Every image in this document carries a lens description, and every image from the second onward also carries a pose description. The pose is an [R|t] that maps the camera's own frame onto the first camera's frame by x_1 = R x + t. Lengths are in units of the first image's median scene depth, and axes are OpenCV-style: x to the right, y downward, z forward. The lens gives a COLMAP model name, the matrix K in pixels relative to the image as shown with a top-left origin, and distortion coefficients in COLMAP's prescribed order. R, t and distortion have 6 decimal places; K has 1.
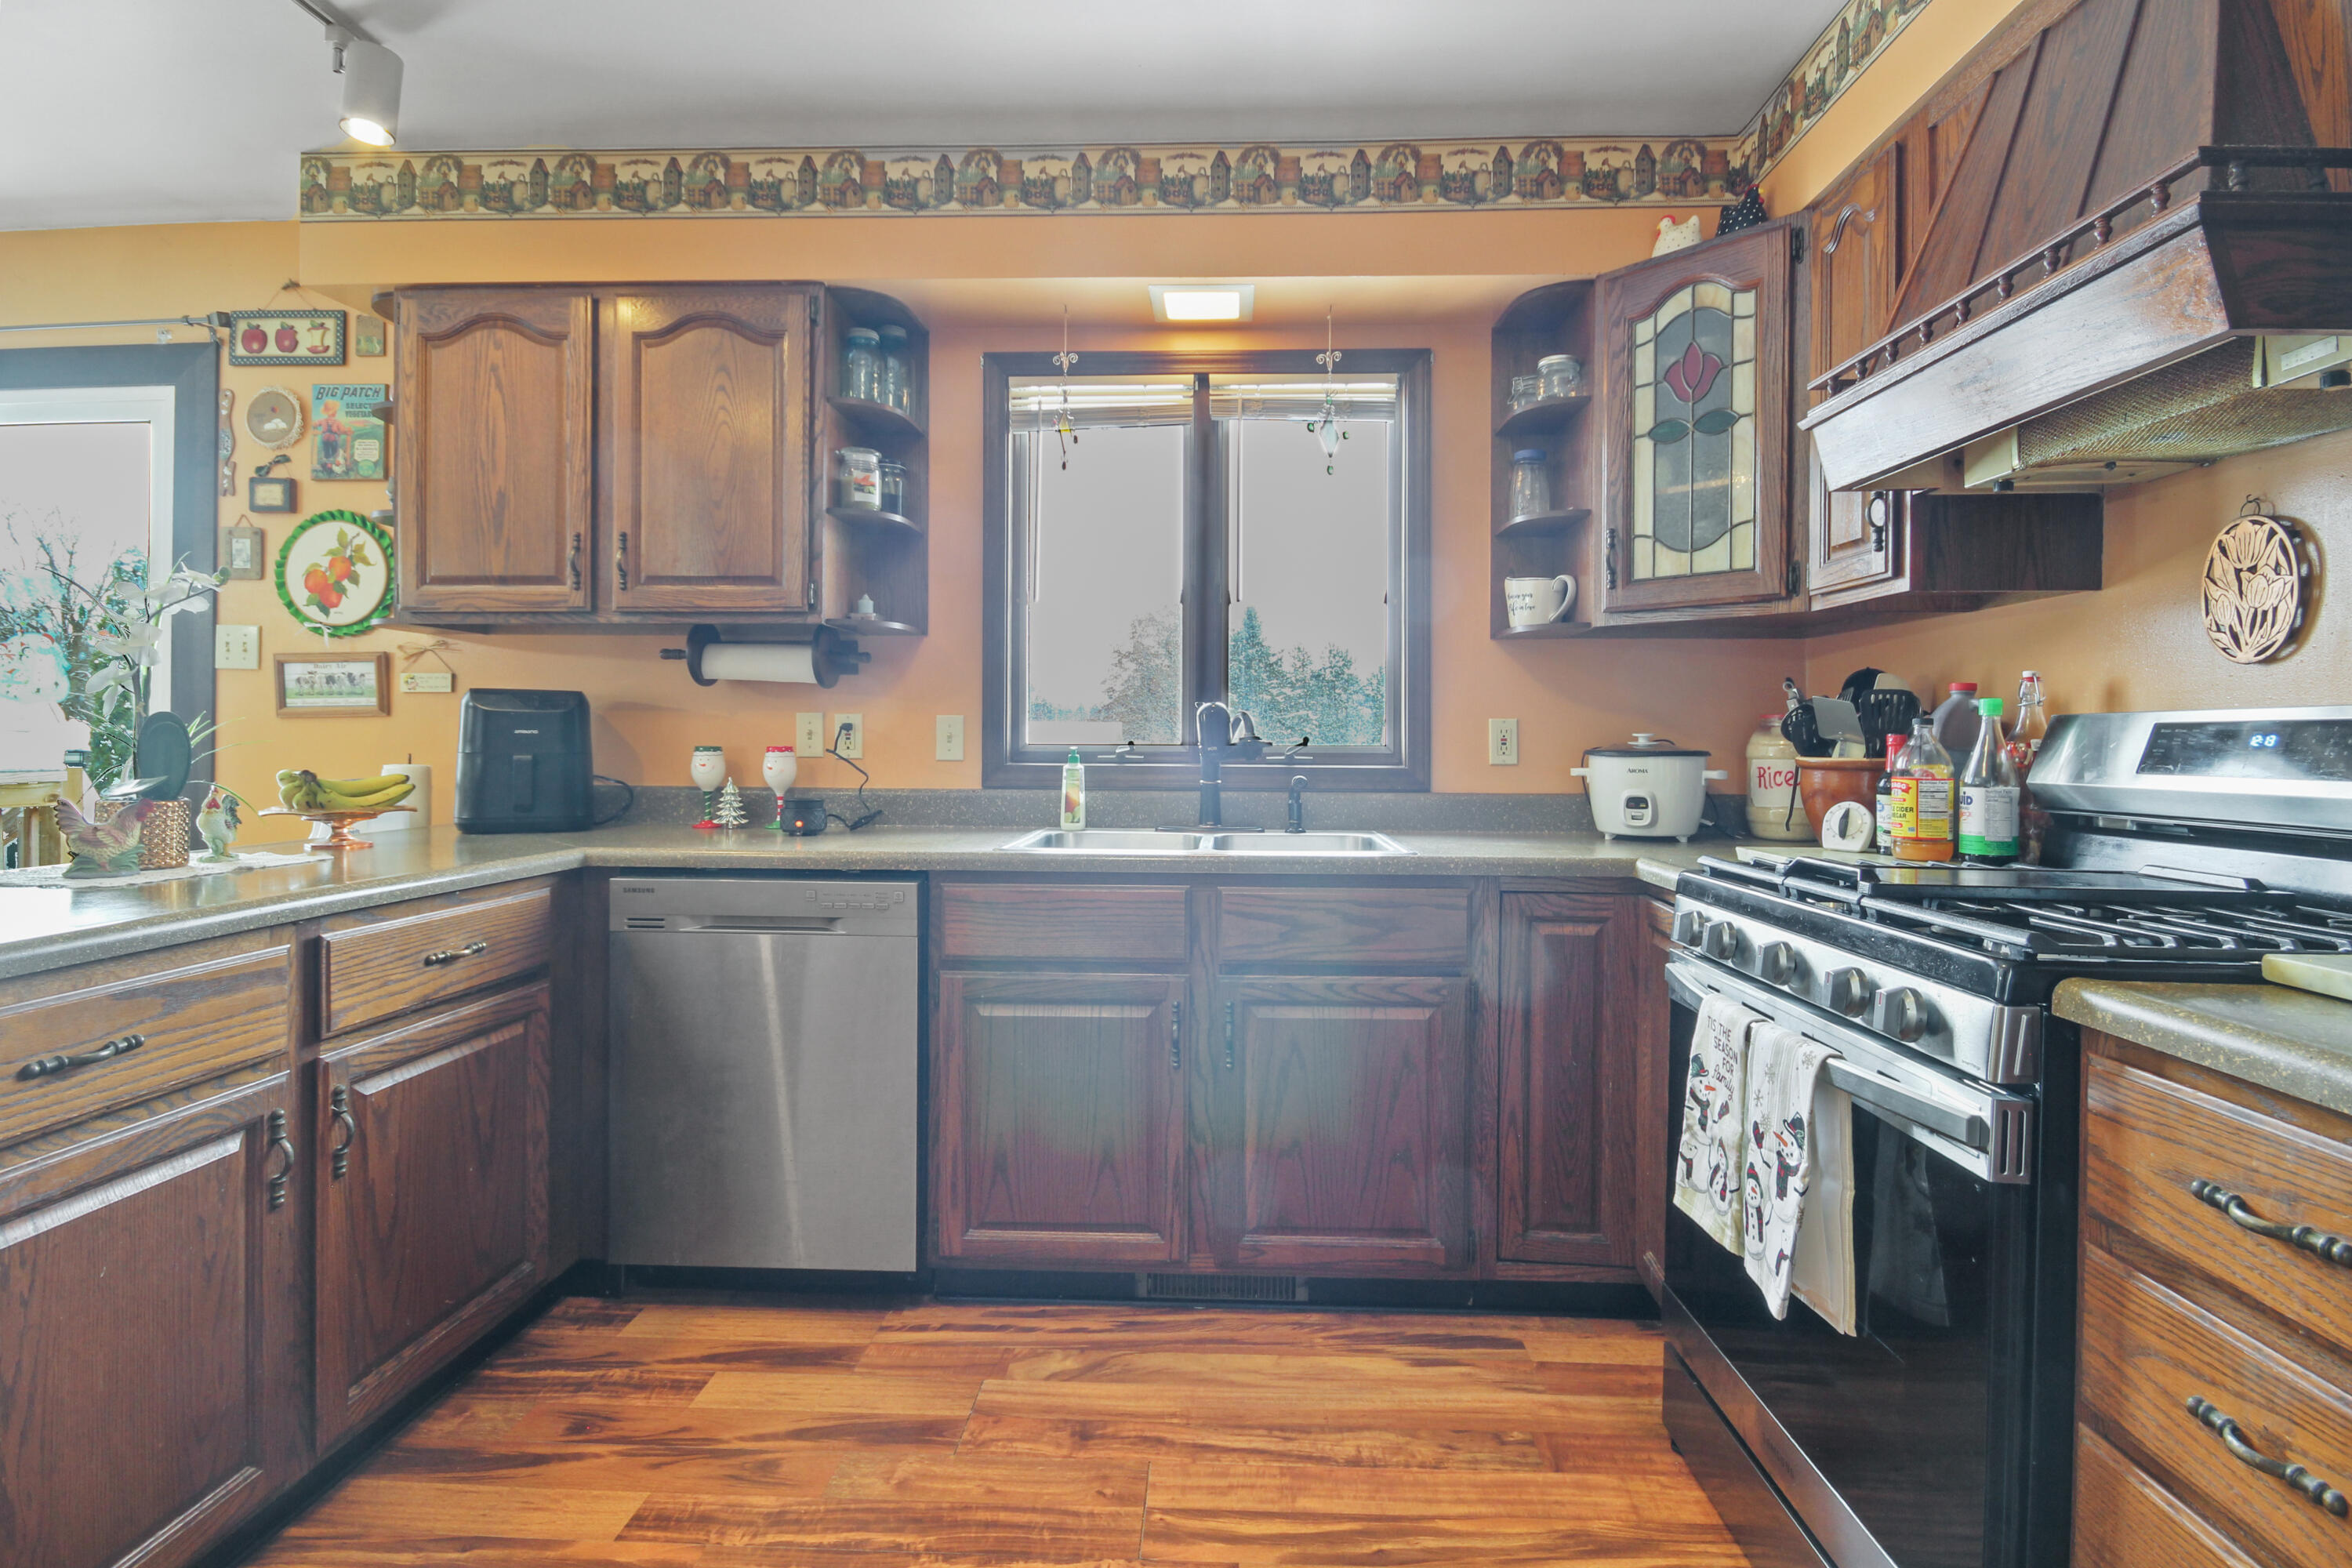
lens RADIAL K [[1108.7, 0, 1183.7], [0, 1108.7, 741.0], [0, 0, 1]] dist [0.002461, 0.000549]
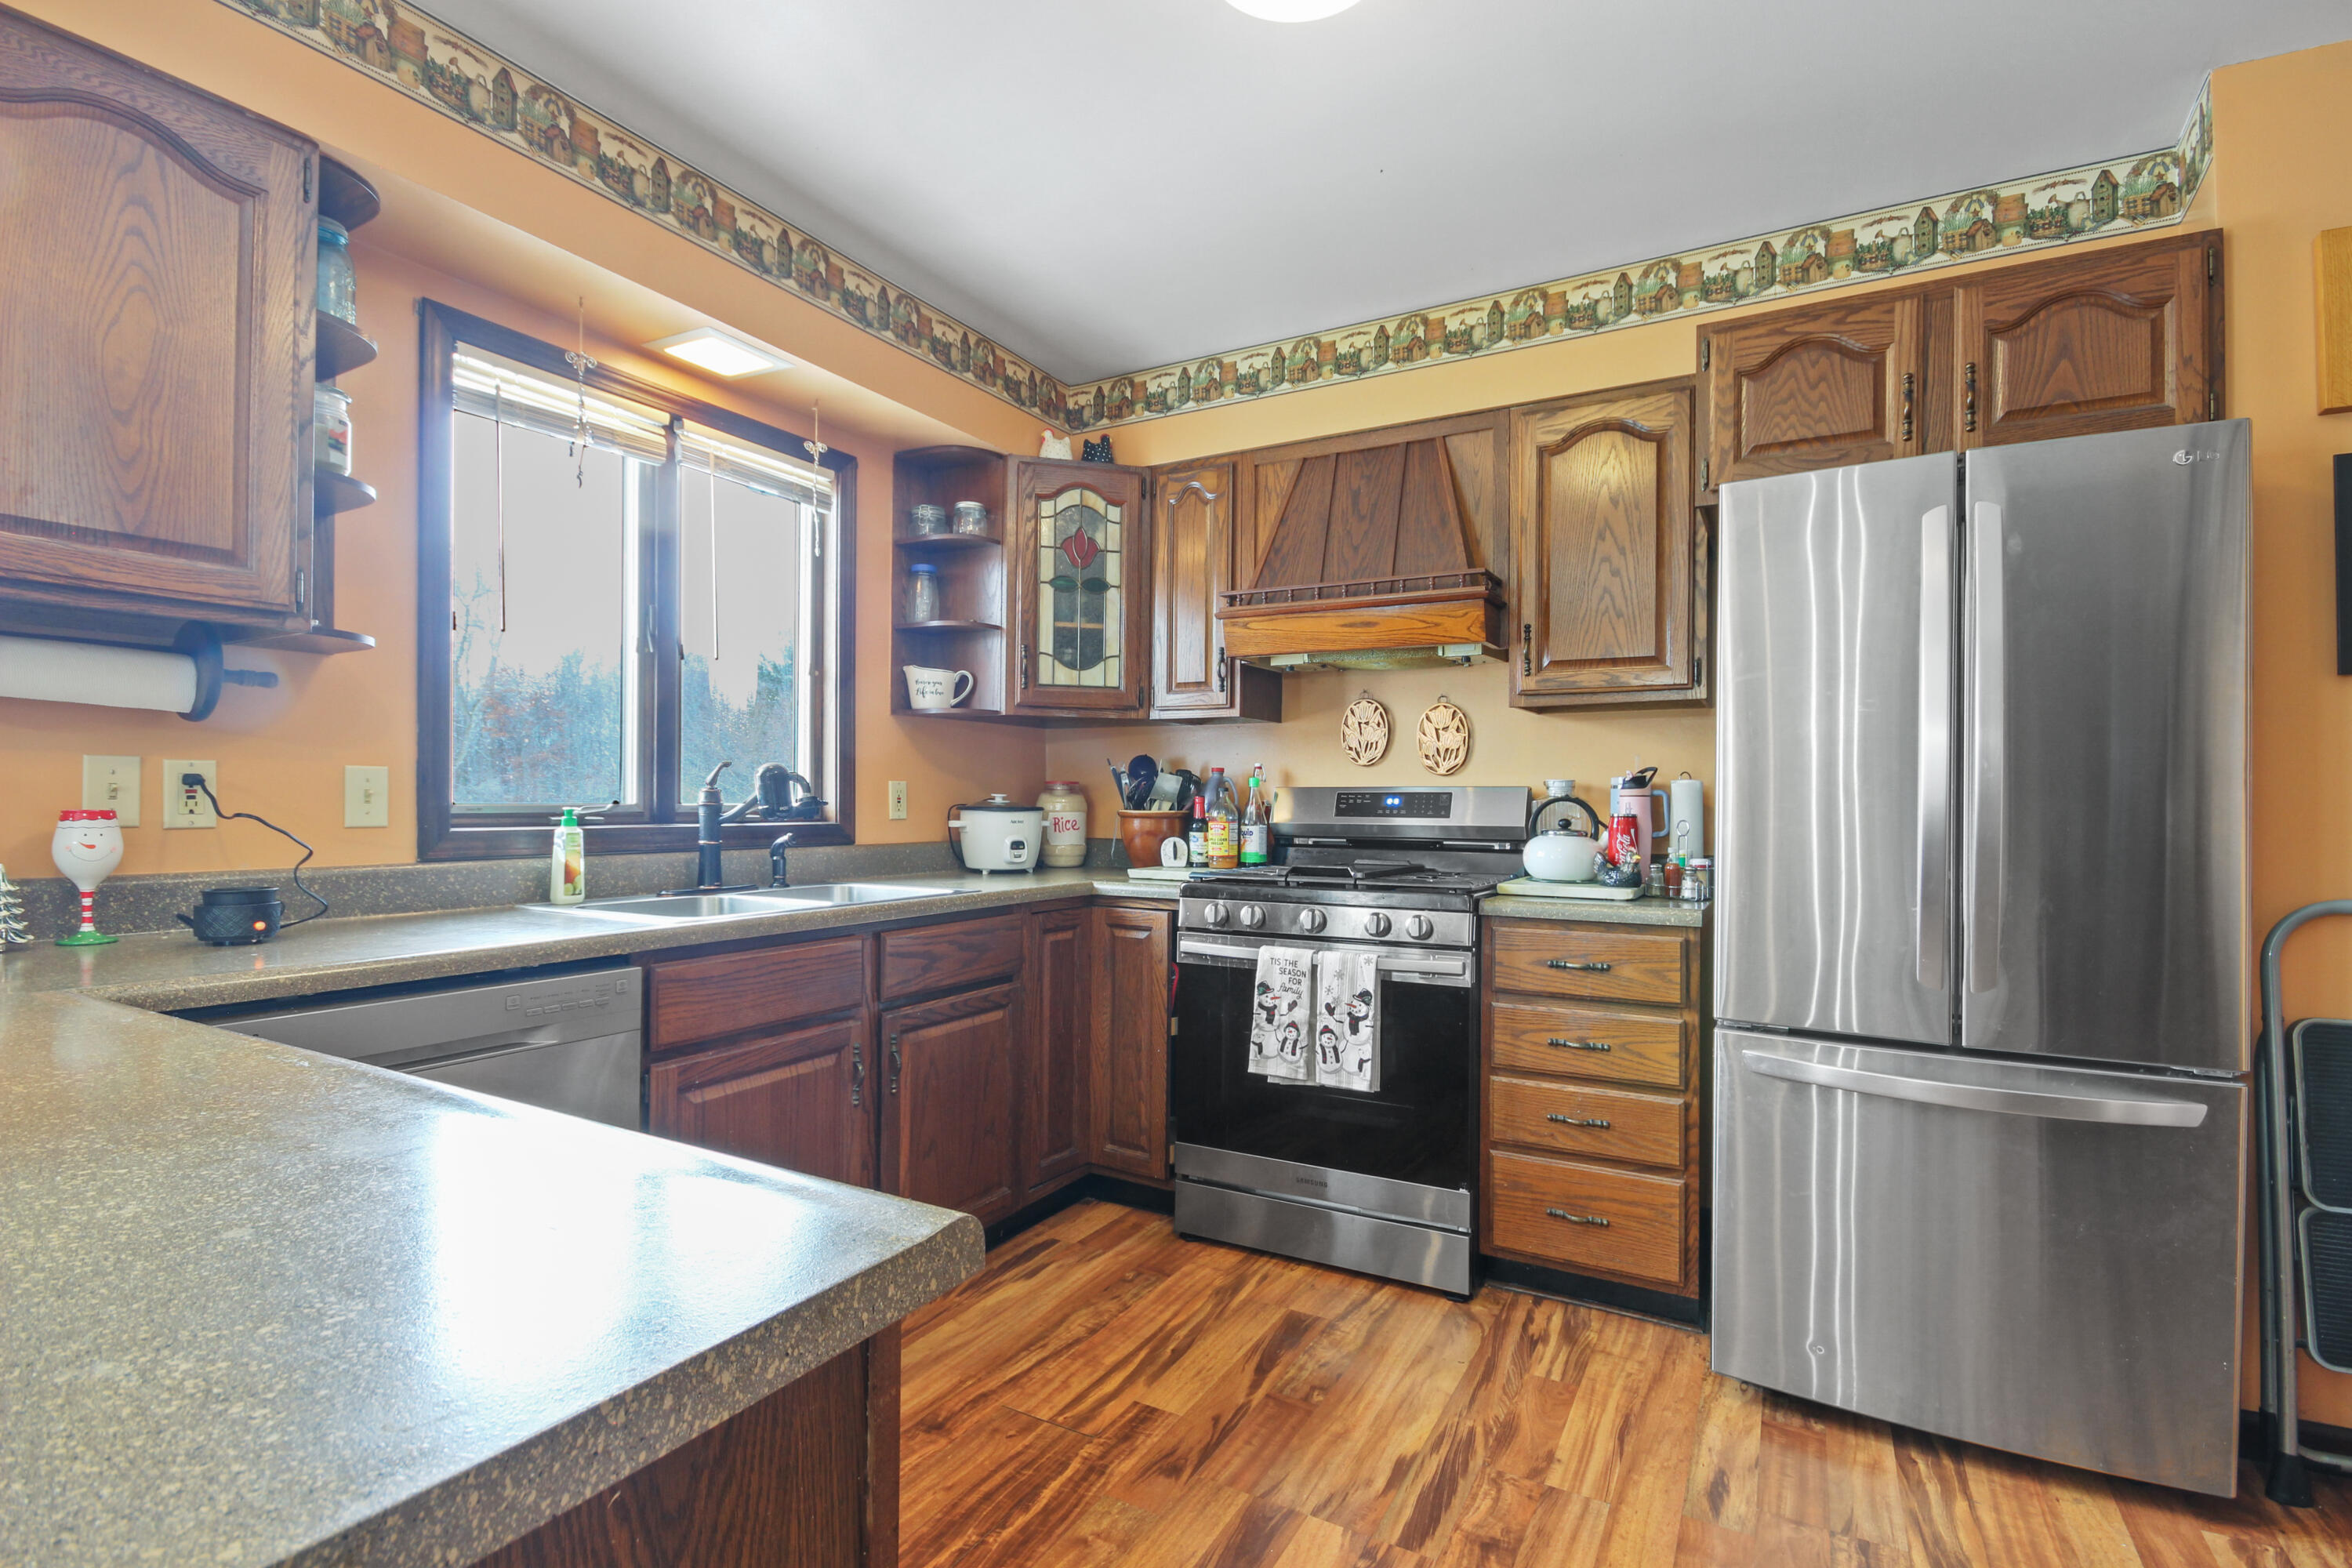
lens RADIAL K [[1108.7, 0, 1166.6], [0, 1108.7, 792.1], [0, 0, 1]] dist [0.002461, 0.000549]
pose [[0.455825, 0.004396, 0.890058, -0.776234], [-0.003068, 0.999990, -0.003368, -0.005961], [-0.890064, -0.001195, 0.455834, 0.227851]]
